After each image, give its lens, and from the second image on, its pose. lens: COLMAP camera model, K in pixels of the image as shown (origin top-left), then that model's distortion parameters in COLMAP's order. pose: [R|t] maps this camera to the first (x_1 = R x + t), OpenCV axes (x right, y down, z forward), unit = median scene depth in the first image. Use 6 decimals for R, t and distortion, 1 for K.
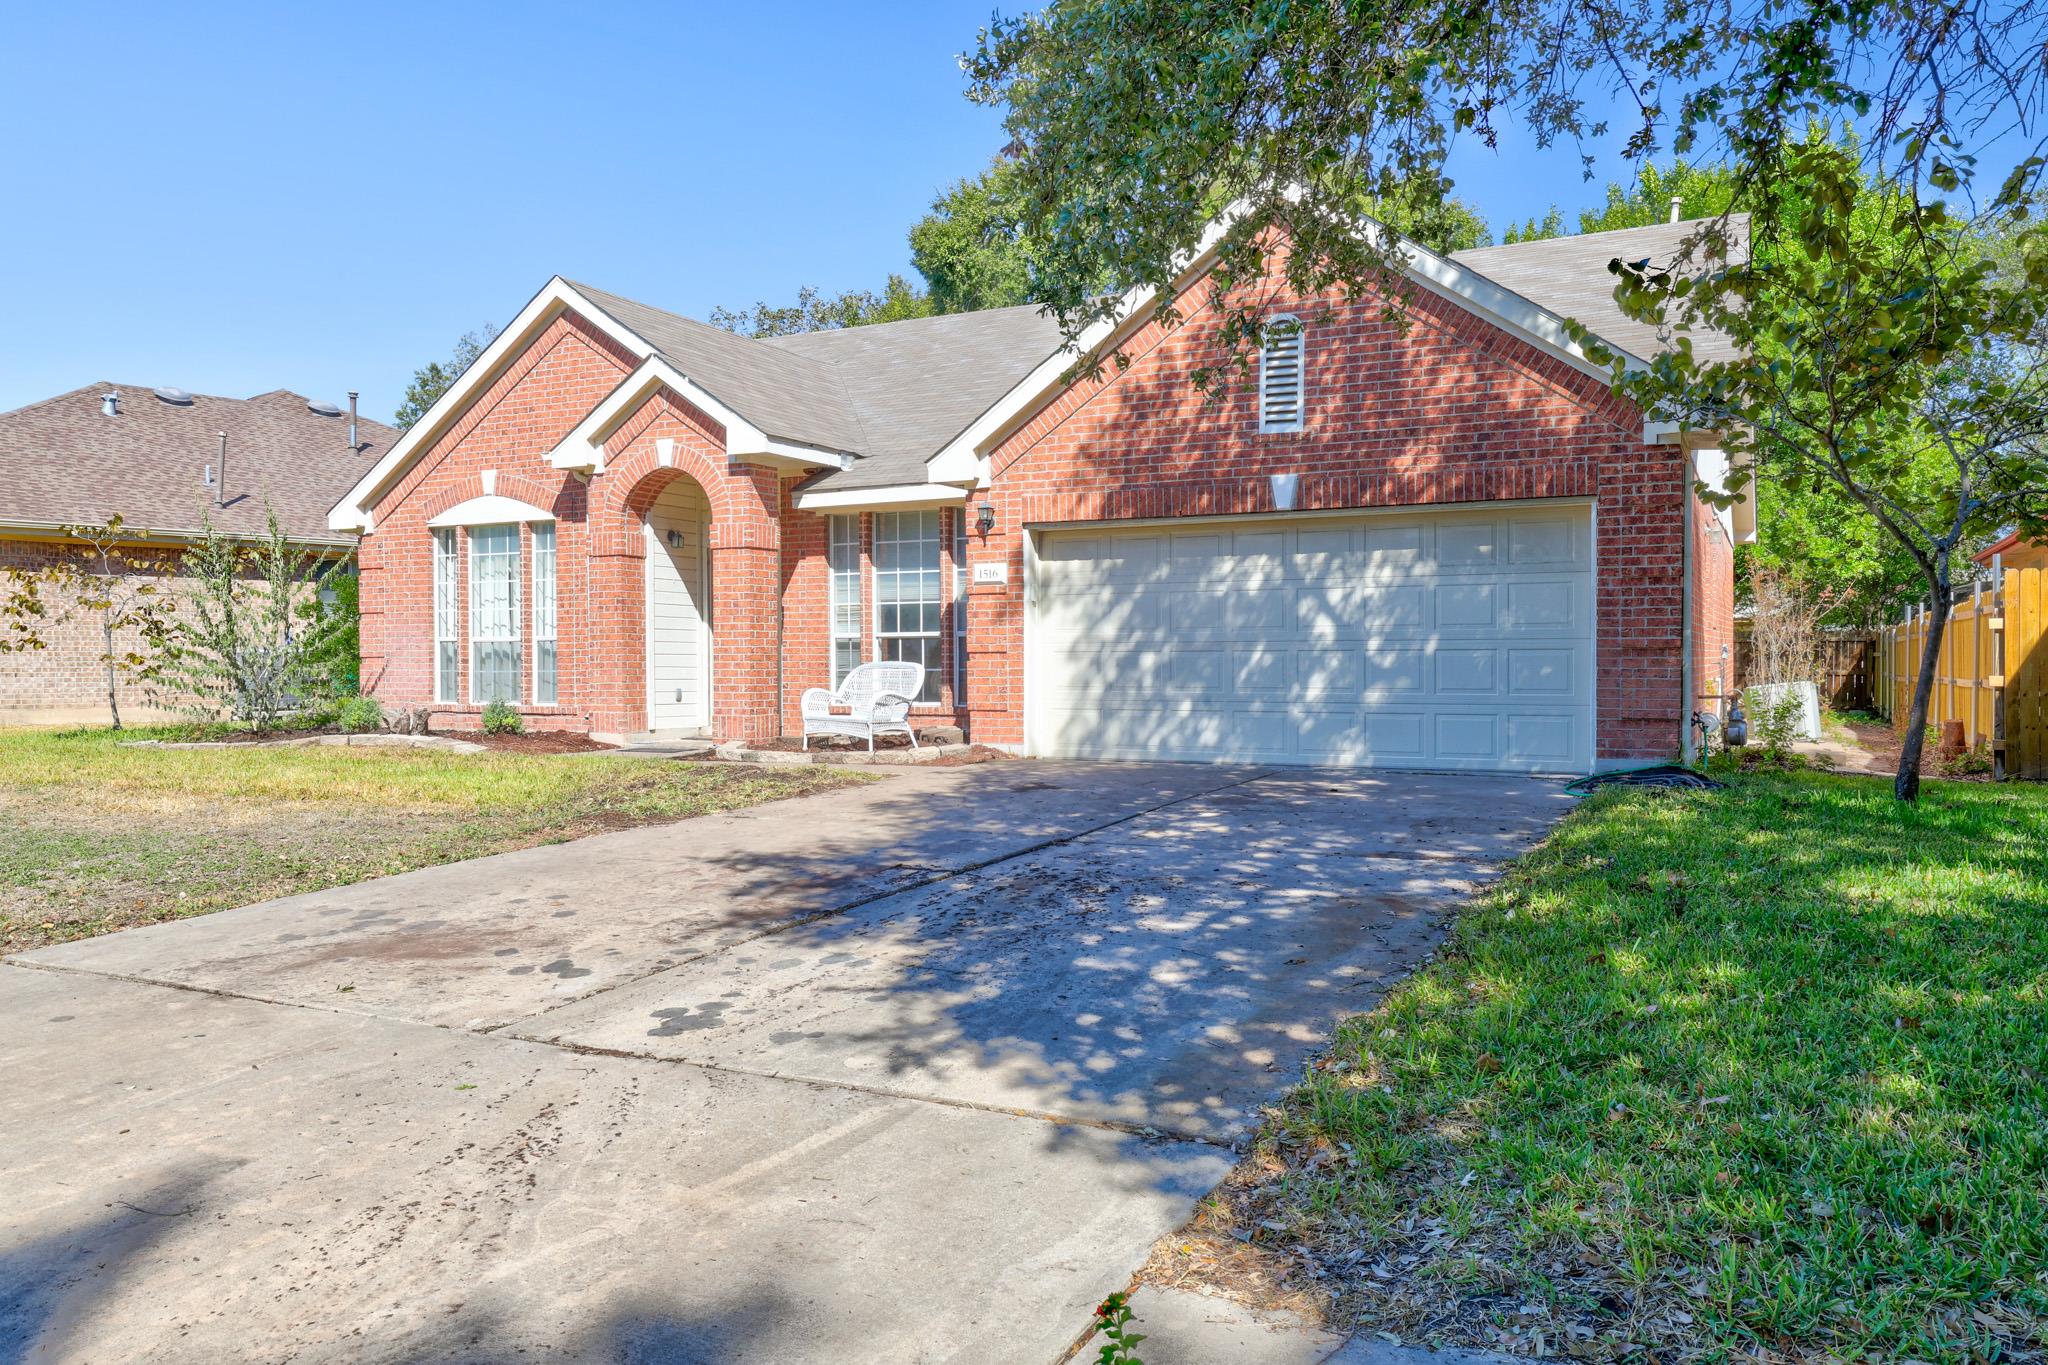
lens RADIAL K [[1466.1, 0, 1021.4], [0, 1466.1, 675.8], [0, 0, 1]] dist [0.001400, 0.000137]
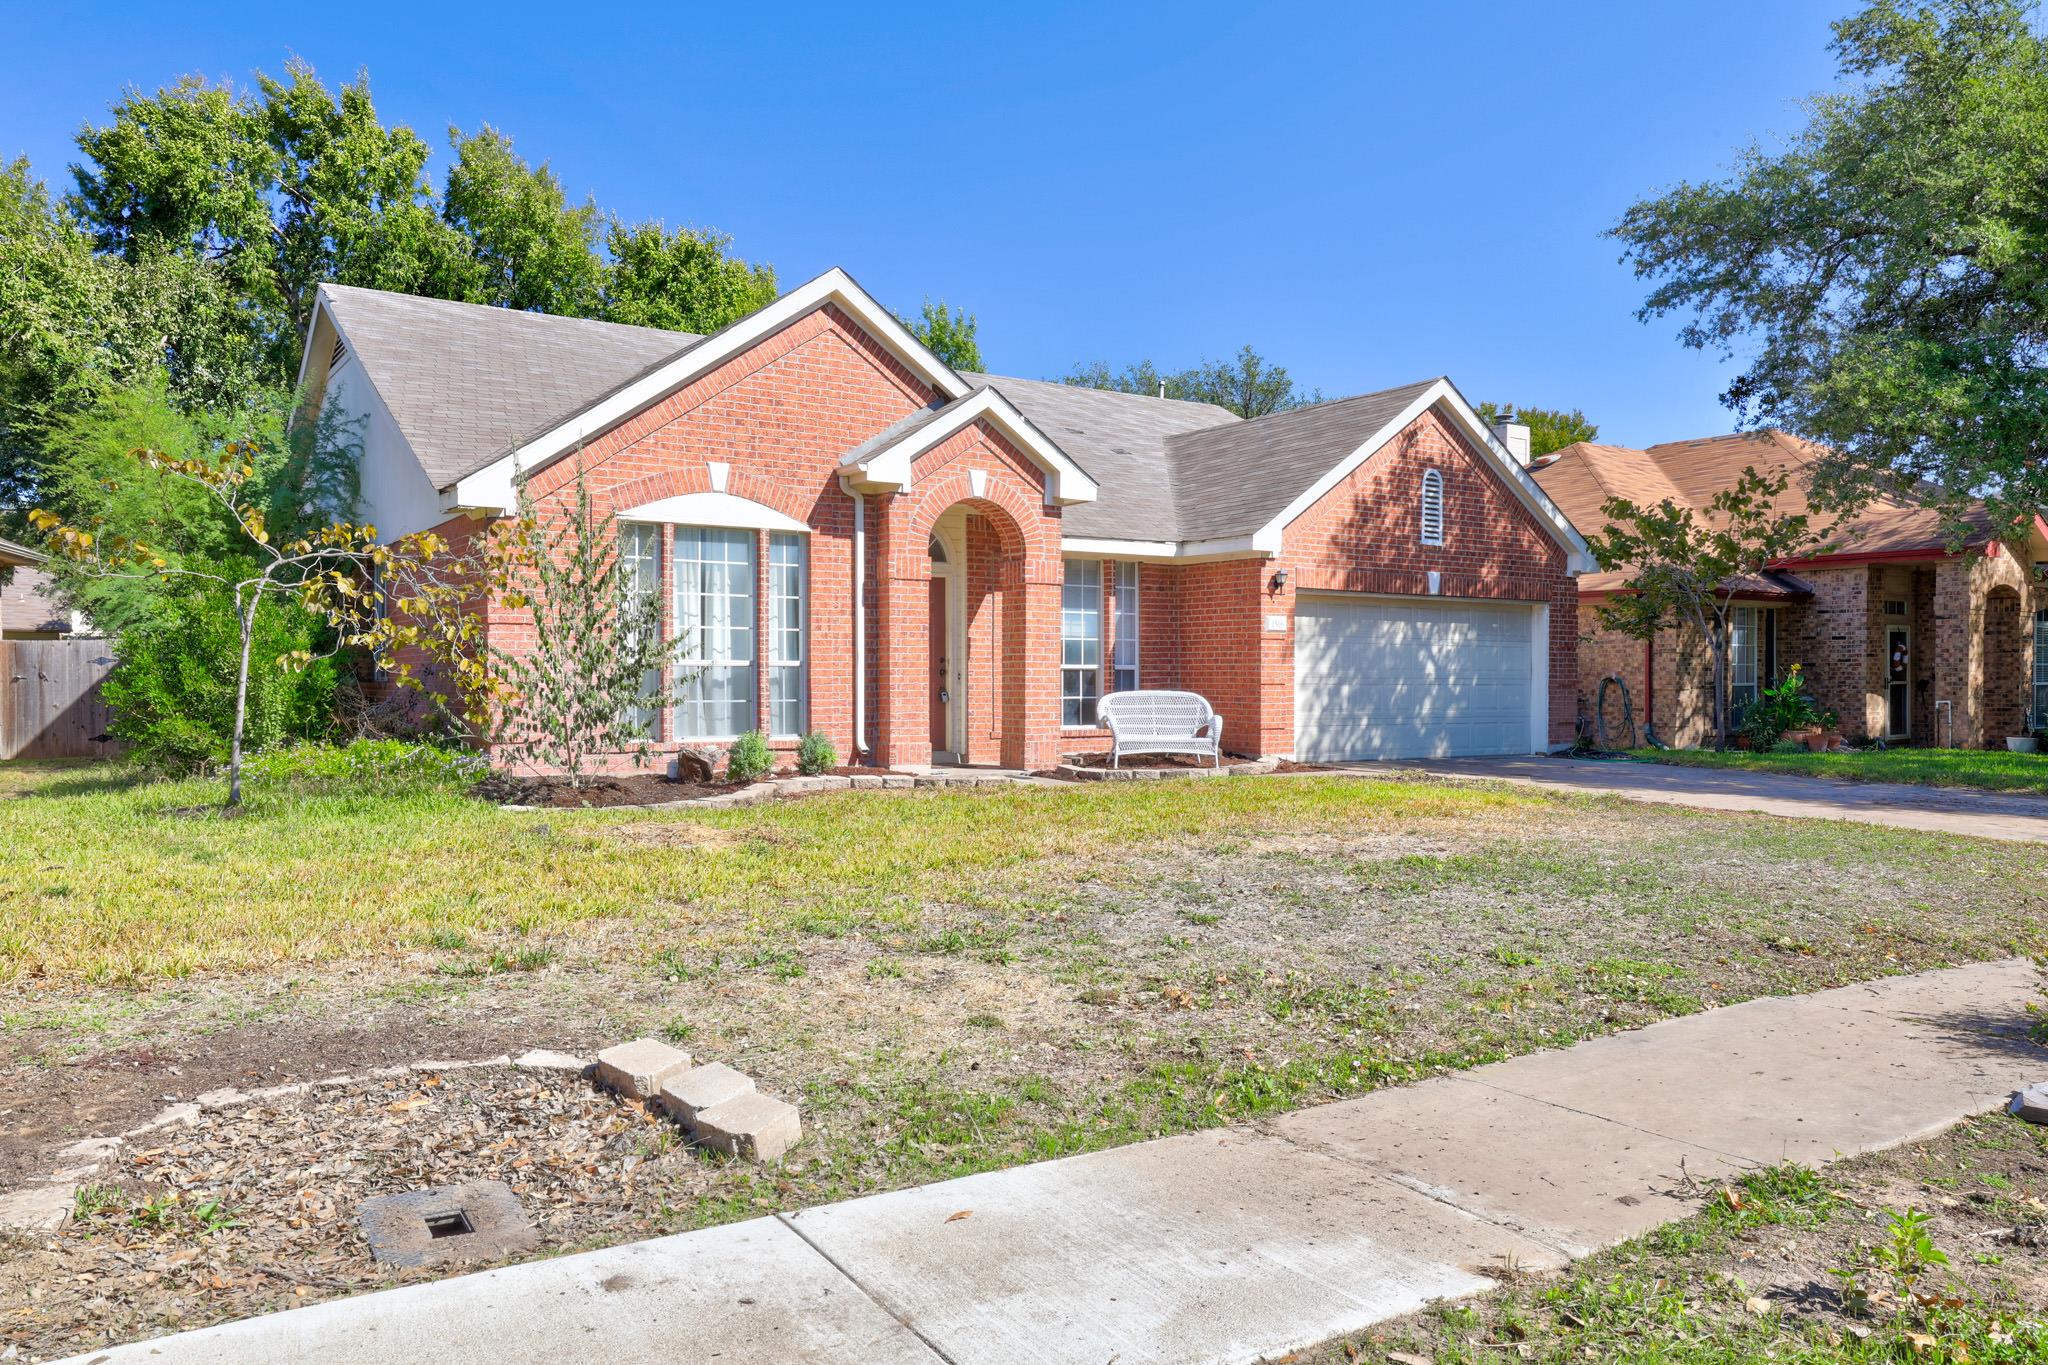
lens RADIAL K [[1414.2, 0, 1024.7], [0, 1414.2, 683.8], [0, 0, 1]] dist [-0.001845, -0.000008]
pose [[0.509823, 0.002020, 0.860277, -1.267773], [0.005822, 0.999966, -0.005798, -0.010490], [-0.860260, 0.007964, 0.509794, 0.572635]]
